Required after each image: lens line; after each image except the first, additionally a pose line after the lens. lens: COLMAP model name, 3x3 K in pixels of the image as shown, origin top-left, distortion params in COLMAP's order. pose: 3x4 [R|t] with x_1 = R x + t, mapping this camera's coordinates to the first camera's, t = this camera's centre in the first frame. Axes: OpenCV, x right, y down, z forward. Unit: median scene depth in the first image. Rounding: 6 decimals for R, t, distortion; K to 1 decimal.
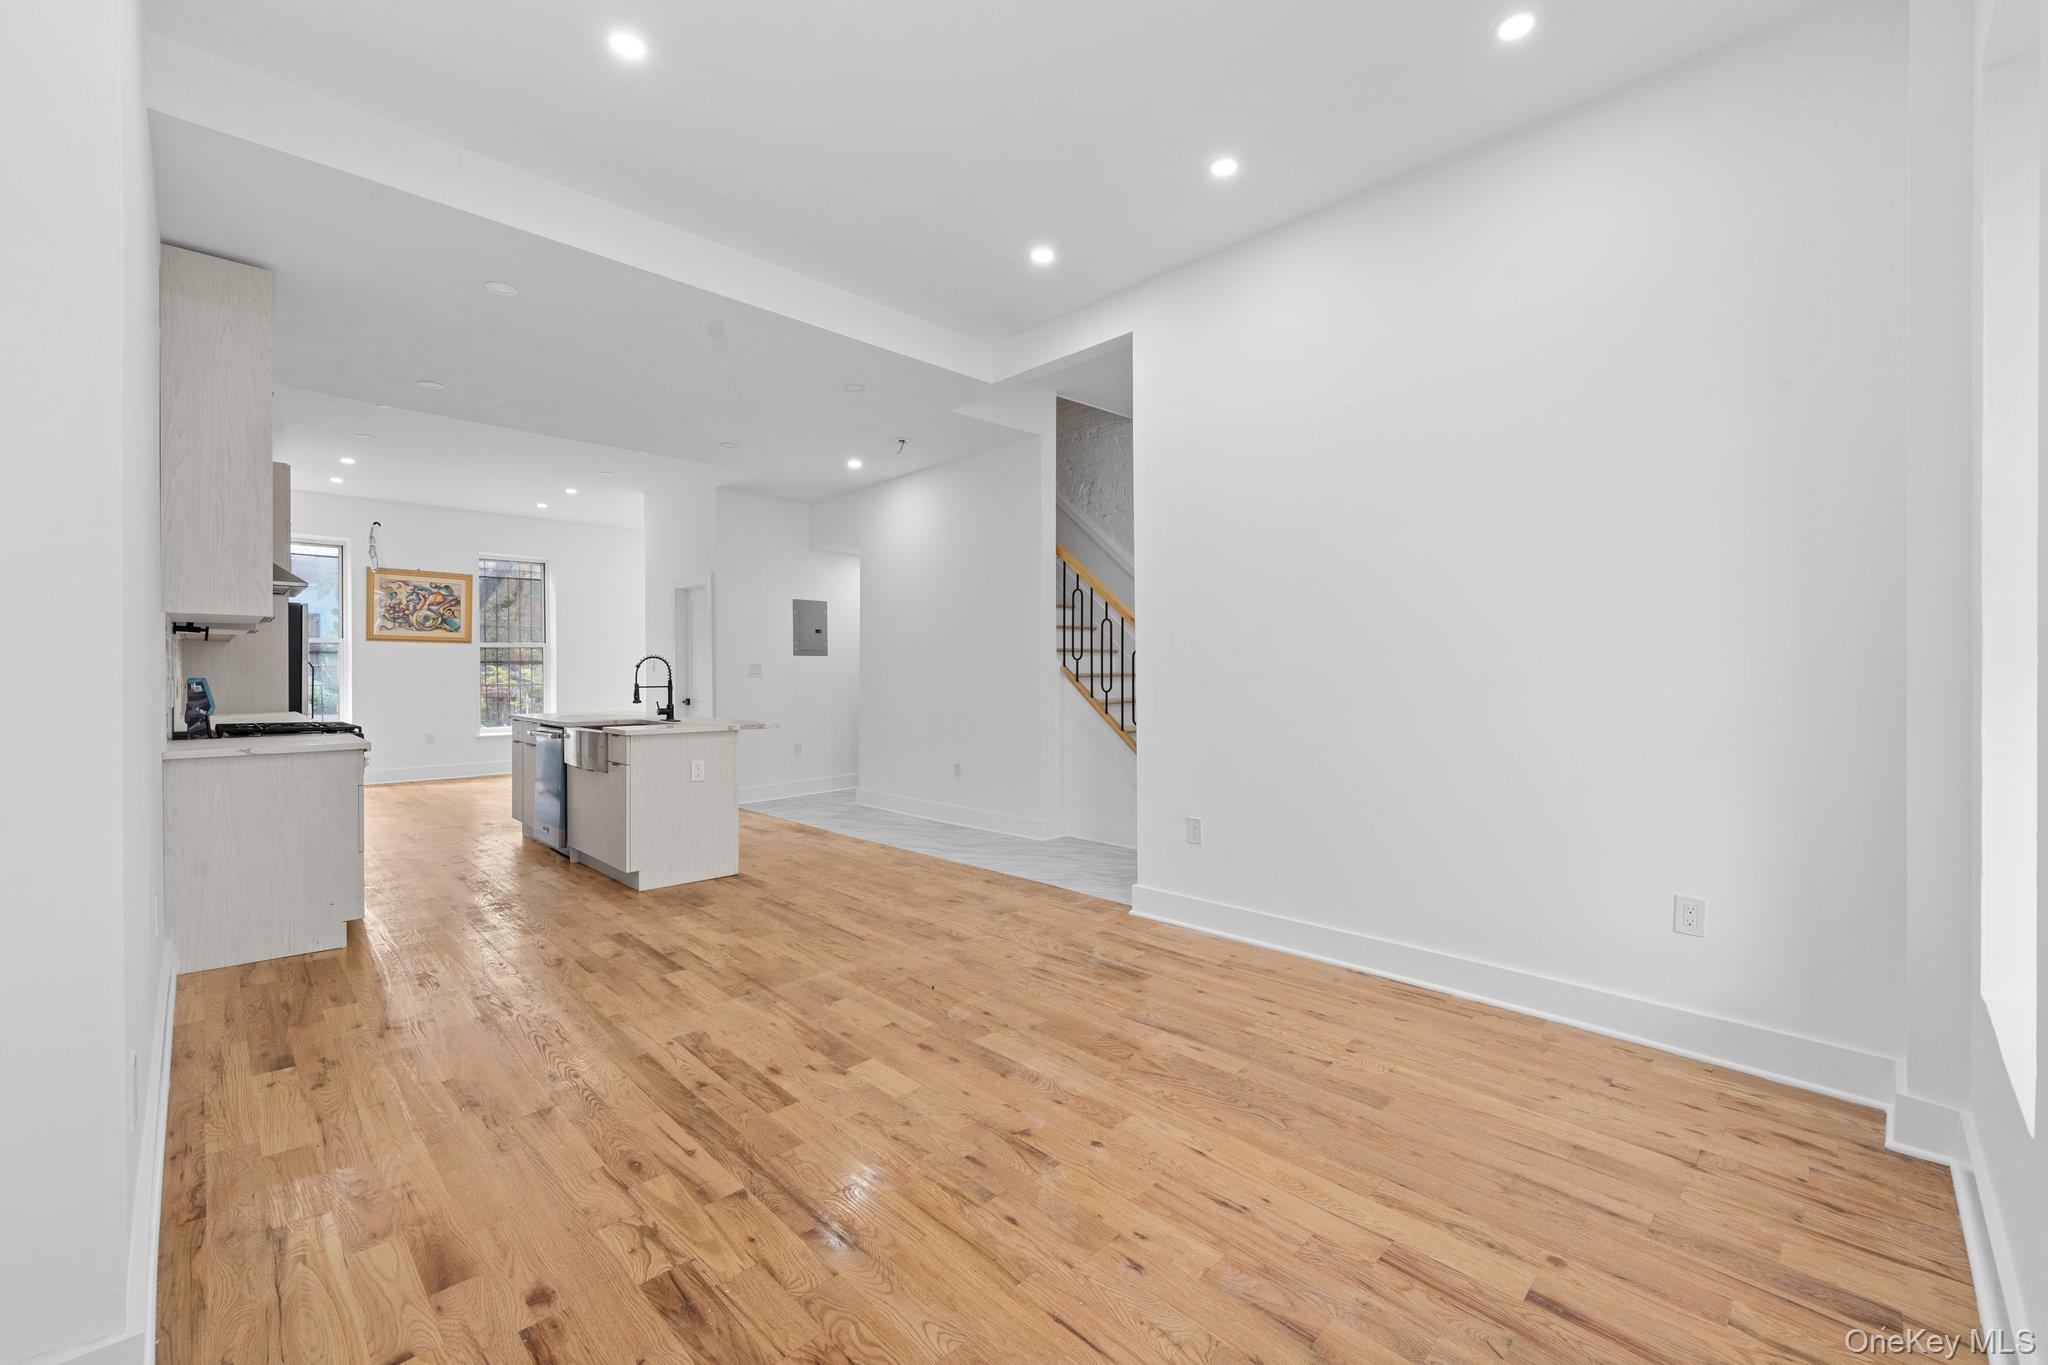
lens RADIAL K [[830.9, 0, 1025.8], [0, 830.9, 675.8], [0, 0, 1]] dist [0.003751, -0.000116]
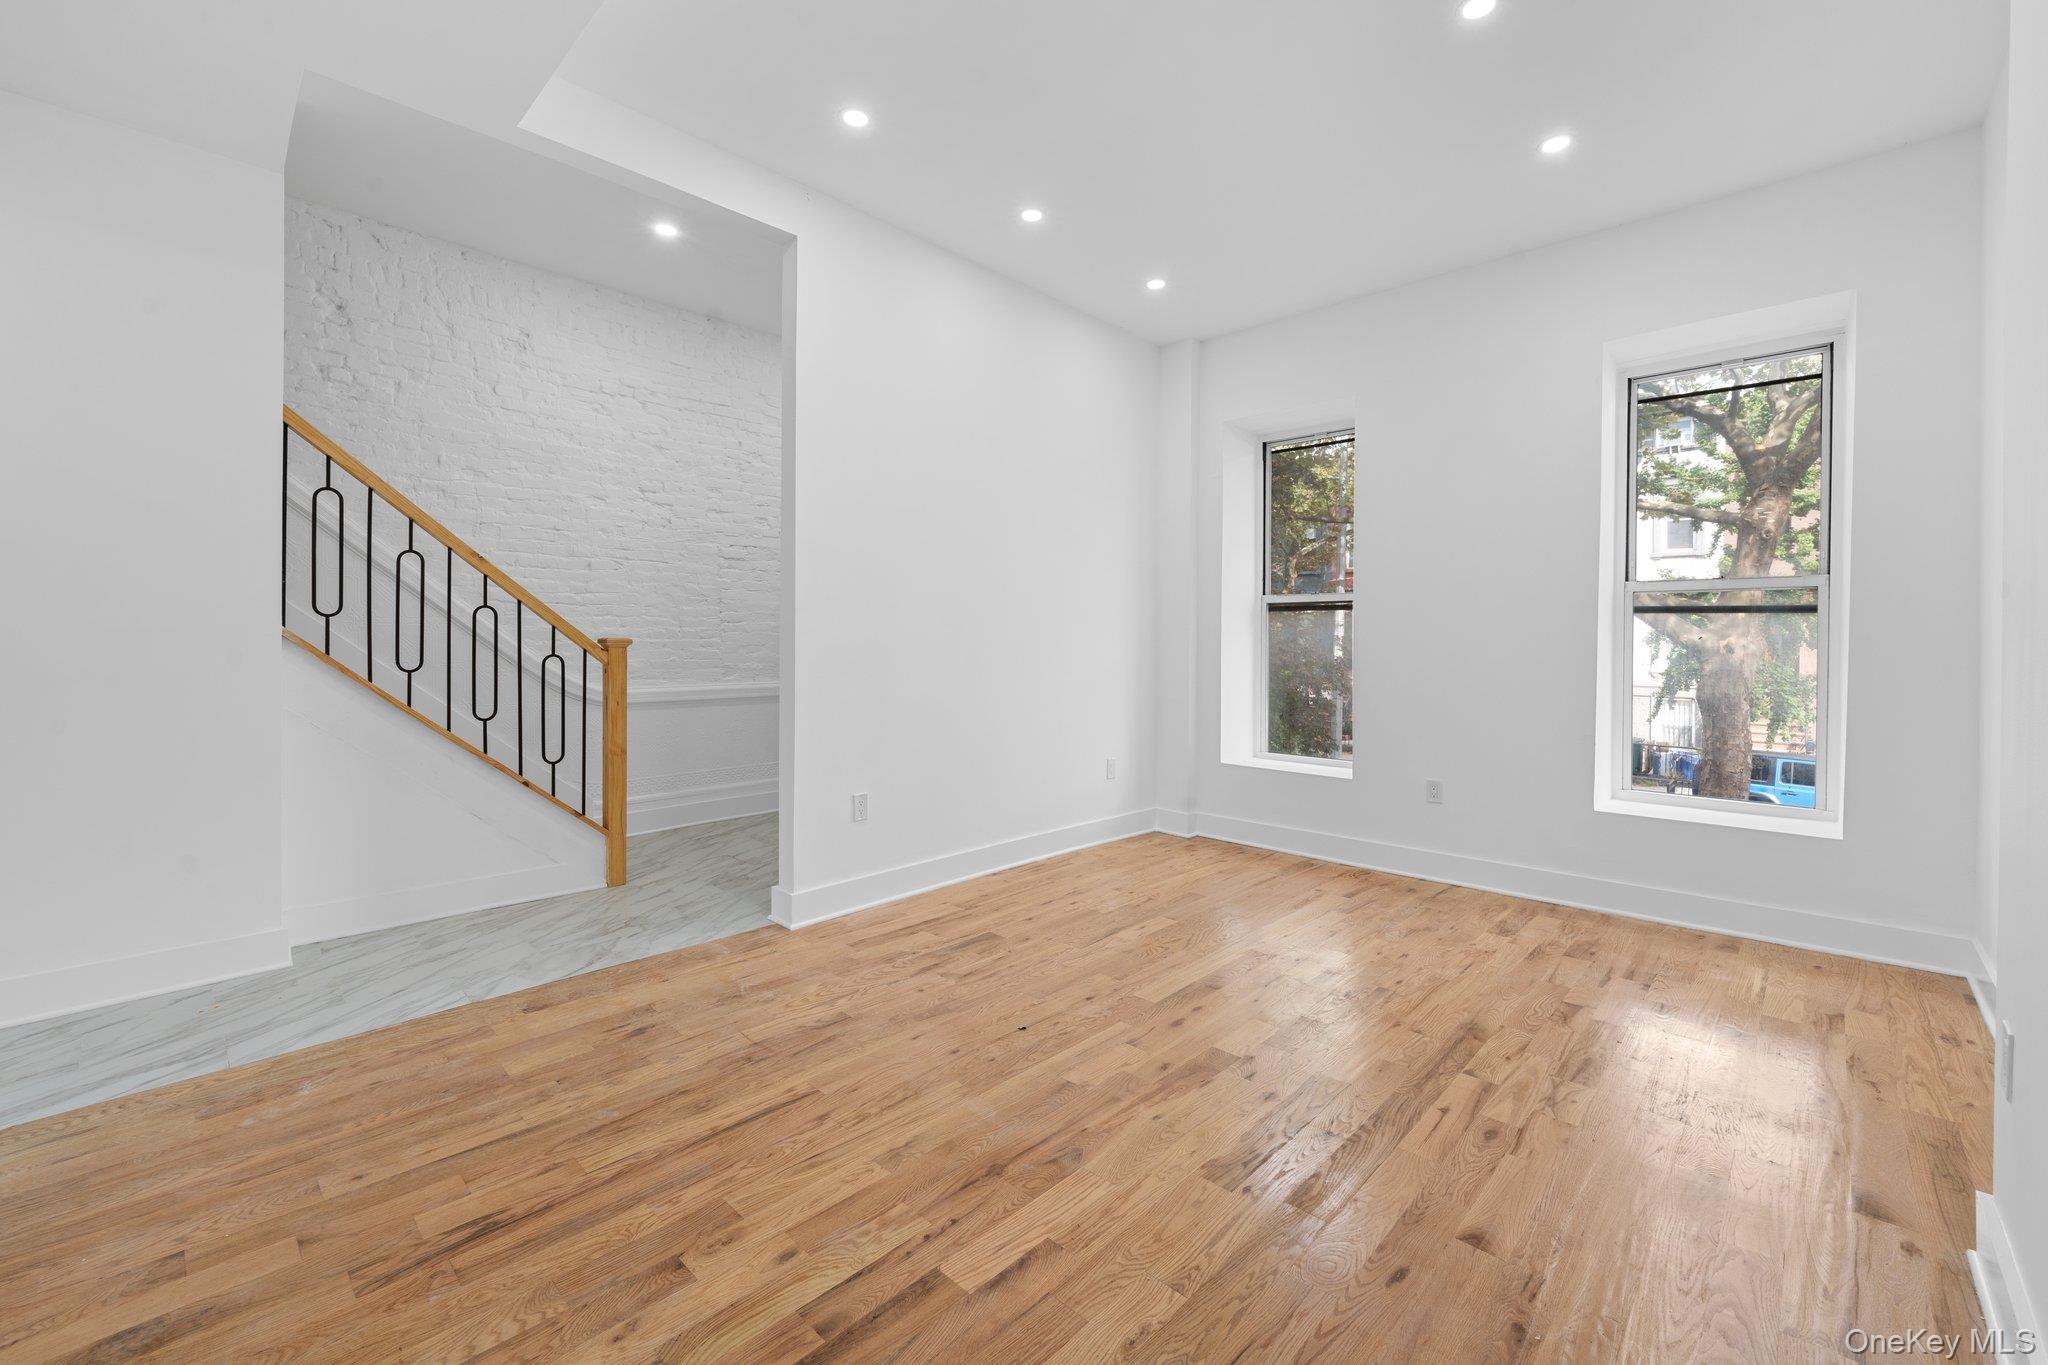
lens RADIAL K [[830.9, 0, 1043.8], [0, 830.9, 649.5], [0, 0, 1]] dist [0.003751, -0.000116]
pose [[-0.029738, -0.010724, 0.999500, -0.885605], [-0.002309, 0.999941, 0.010660, -0.007069], [-0.999555, -0.001991, -0.029761, 0.955485]]
